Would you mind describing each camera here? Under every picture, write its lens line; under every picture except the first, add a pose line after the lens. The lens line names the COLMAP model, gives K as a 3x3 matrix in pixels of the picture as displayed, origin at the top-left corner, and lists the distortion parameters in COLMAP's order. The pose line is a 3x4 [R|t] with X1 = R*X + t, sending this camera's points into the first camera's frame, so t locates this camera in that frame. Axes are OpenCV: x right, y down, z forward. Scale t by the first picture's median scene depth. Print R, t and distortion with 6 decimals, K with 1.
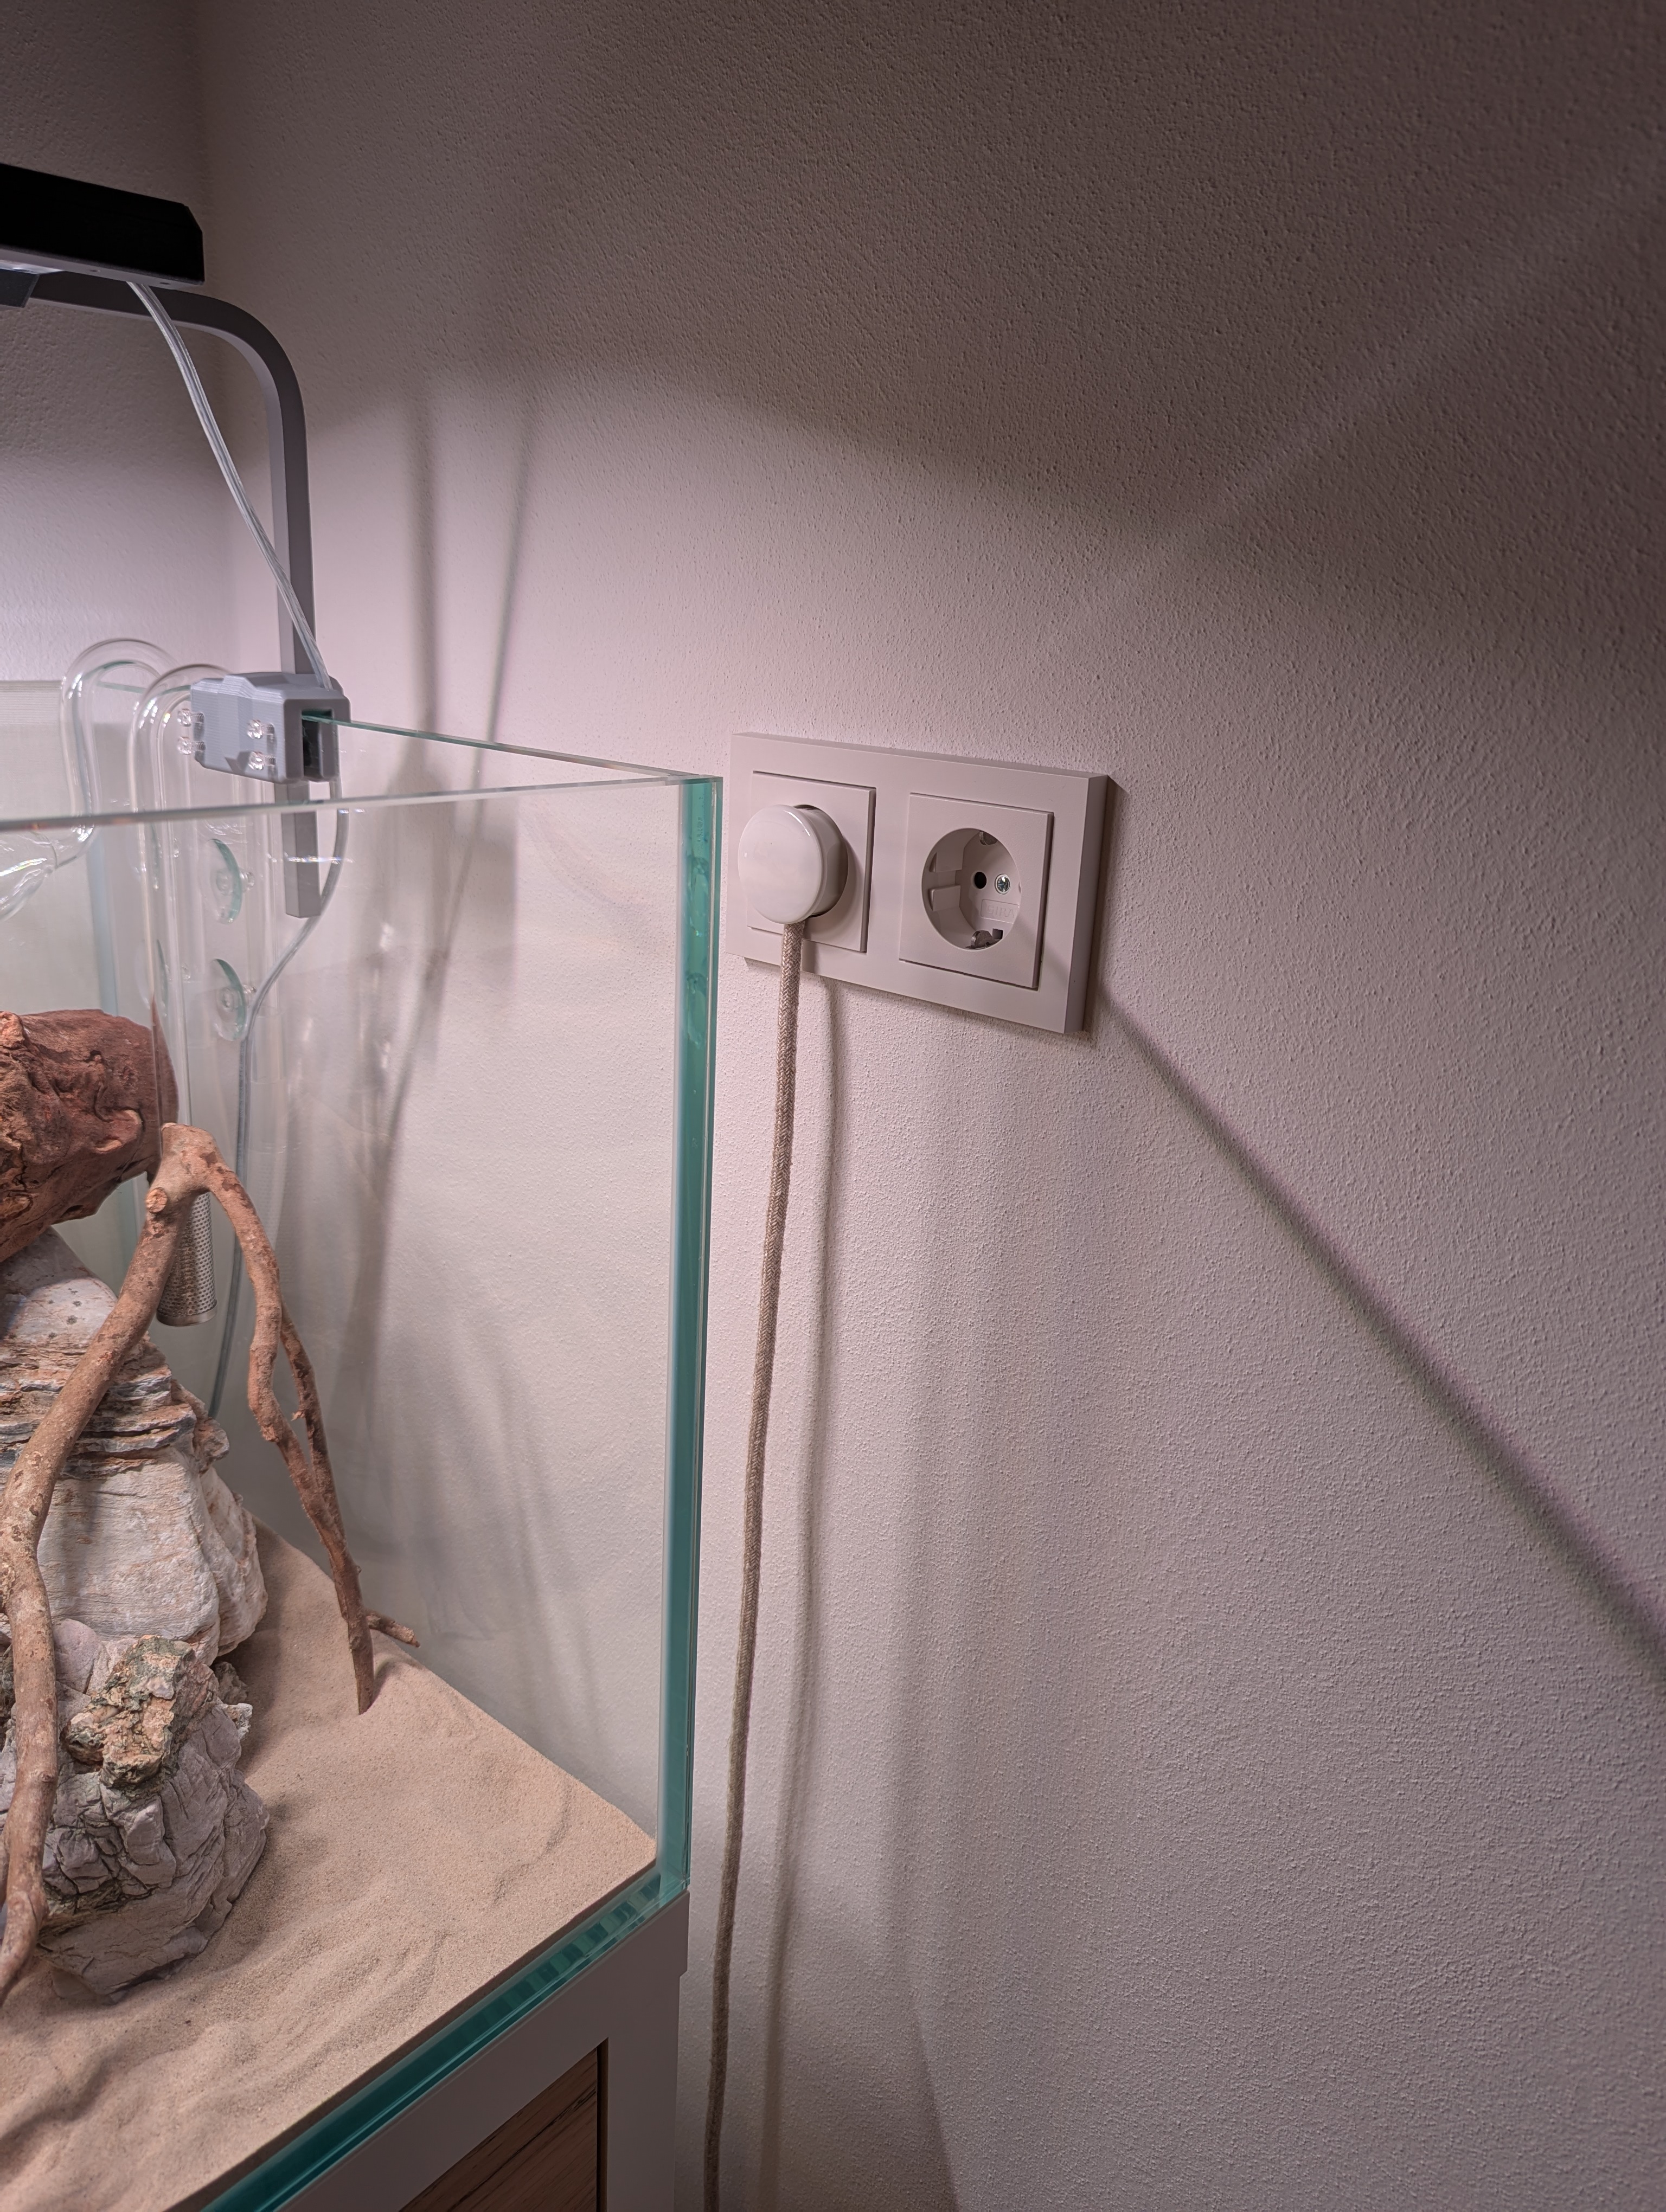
lens RADIAL K [[1593.3, 0, 818.4], [0, 1593.3, 1098.7], [0, 0, 1]] dist [0.052961, -0.071614]
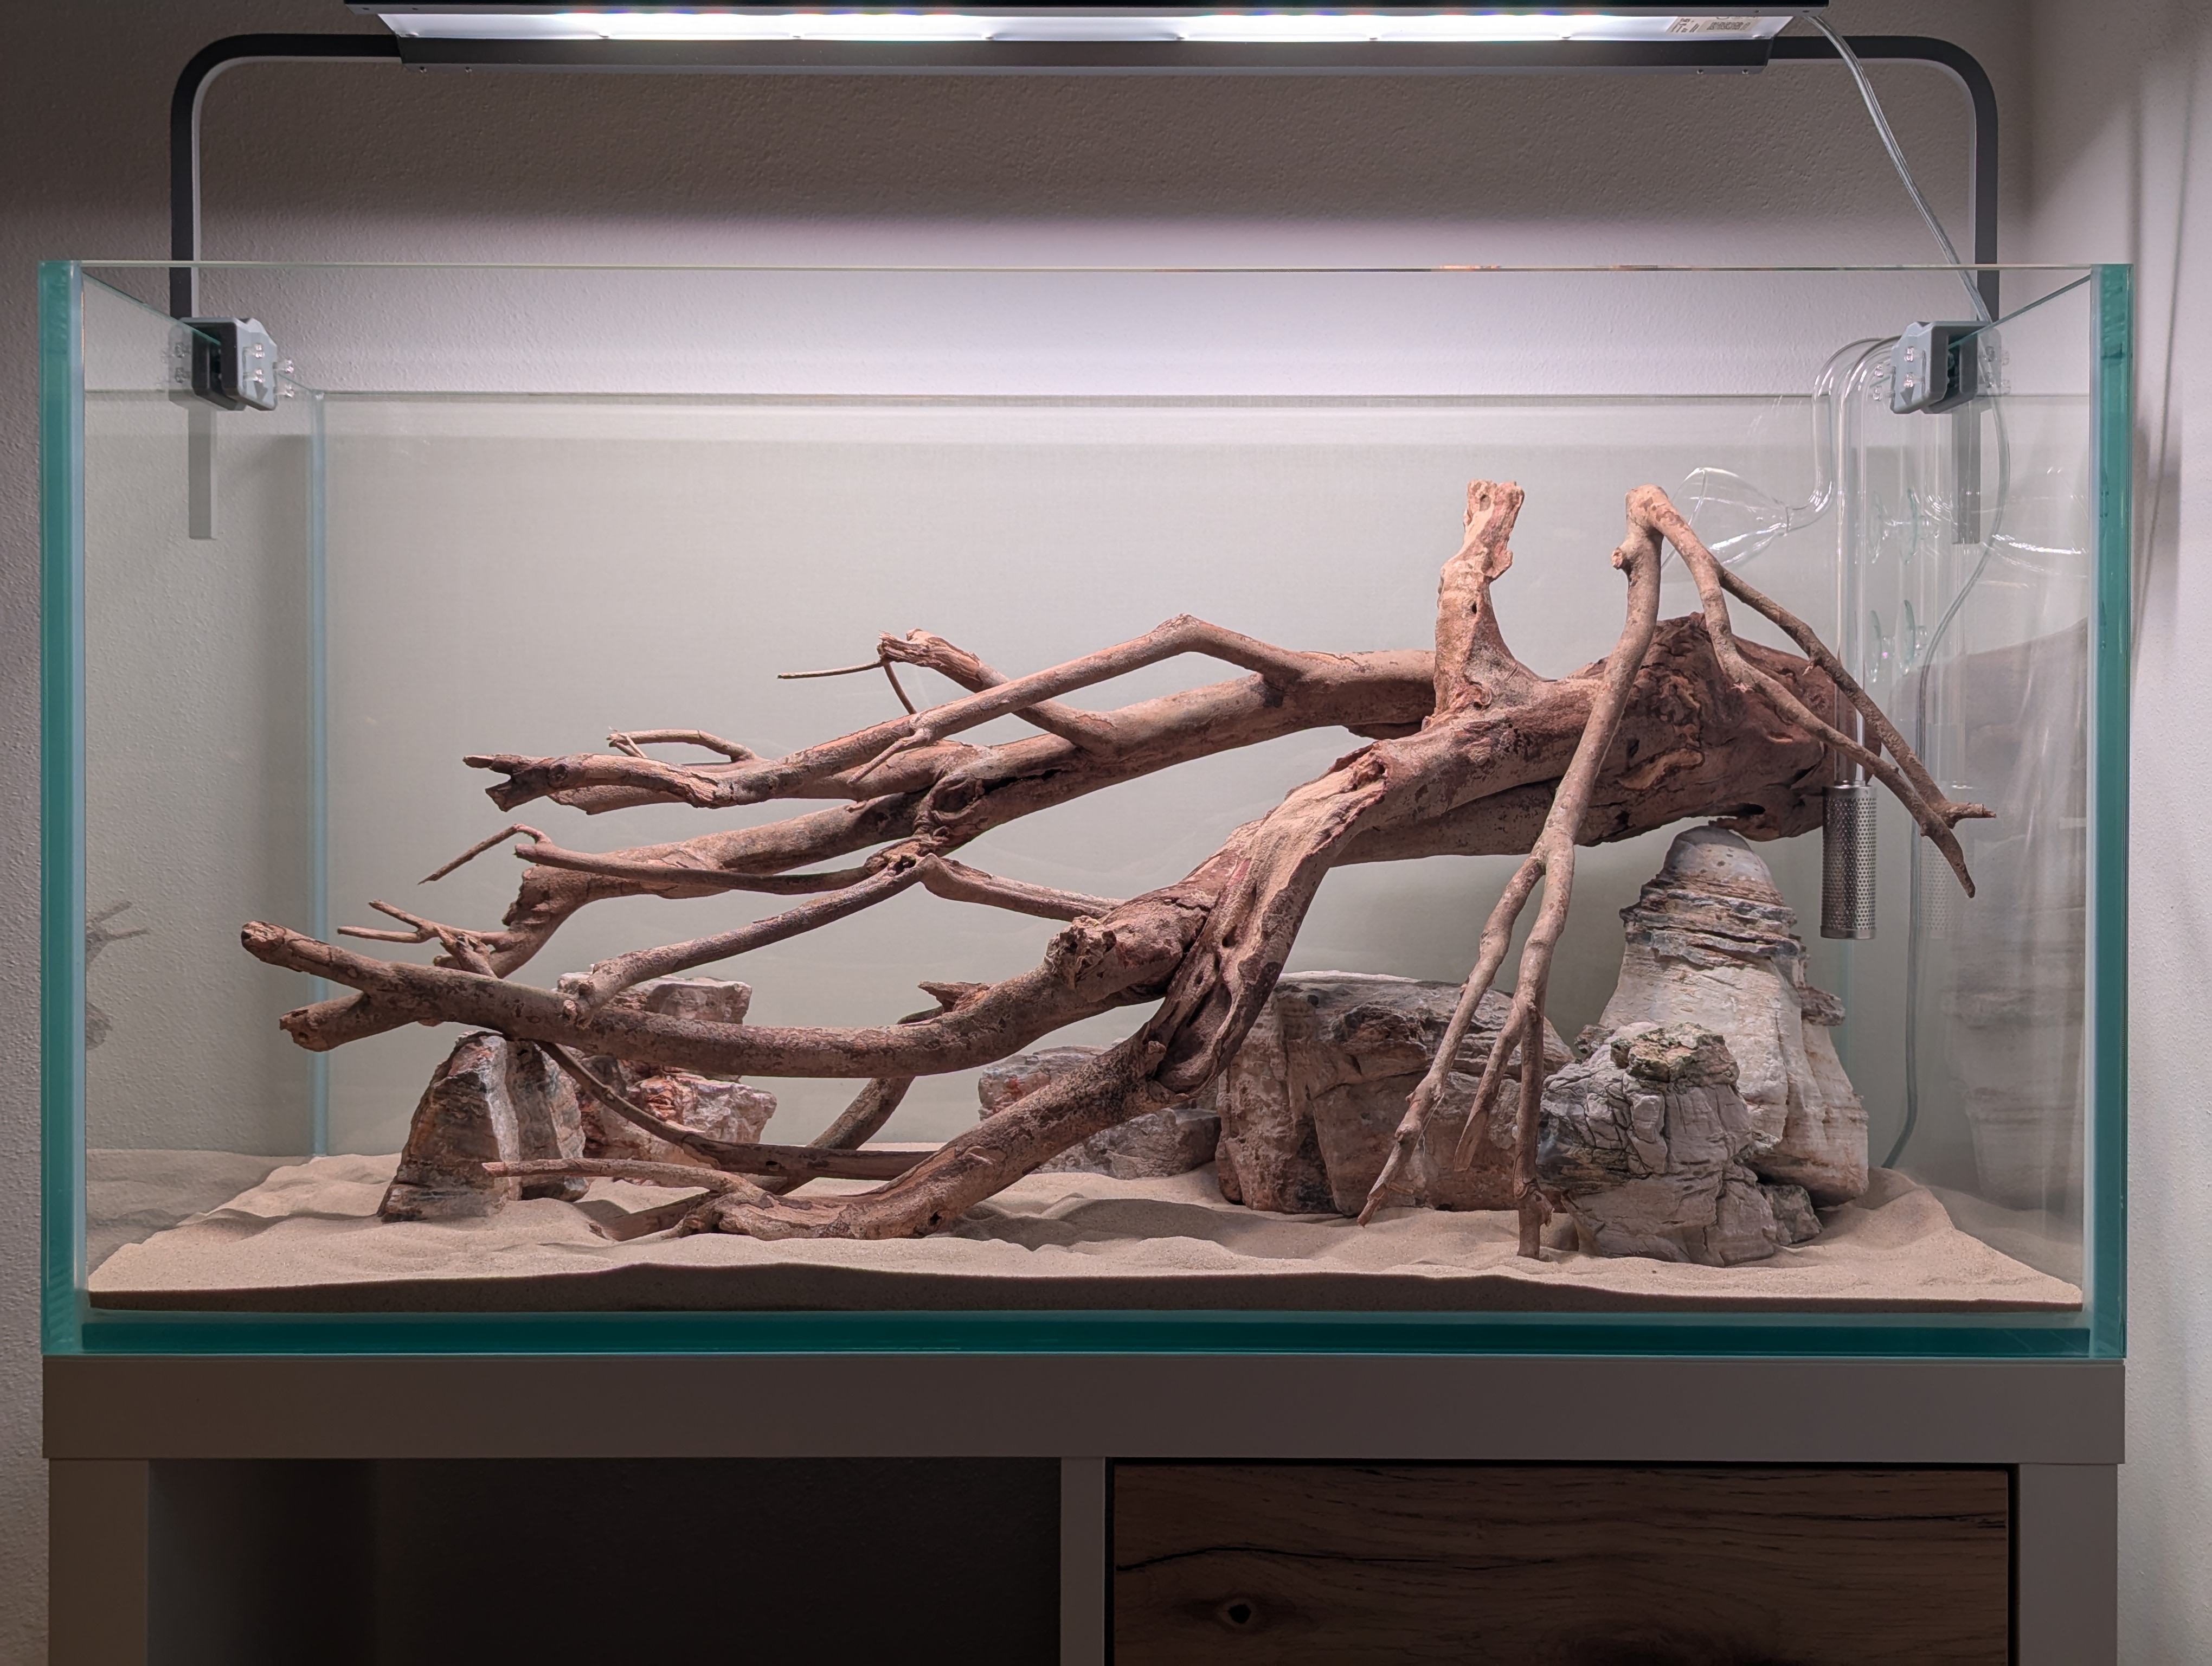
lens RADIAL K [[3104.8, 0, 1036.0], [0, 3104.8, 825.0], [0, 0, 1]] dist [0.179128, -0.528306]
pose [[0.649789, -0.034062, -0.759351, 0.982130], [-0.203162, 0.954869, -0.216681, 0.735159], [0.732462, 0.295068, 0.613543, -0.806339]]
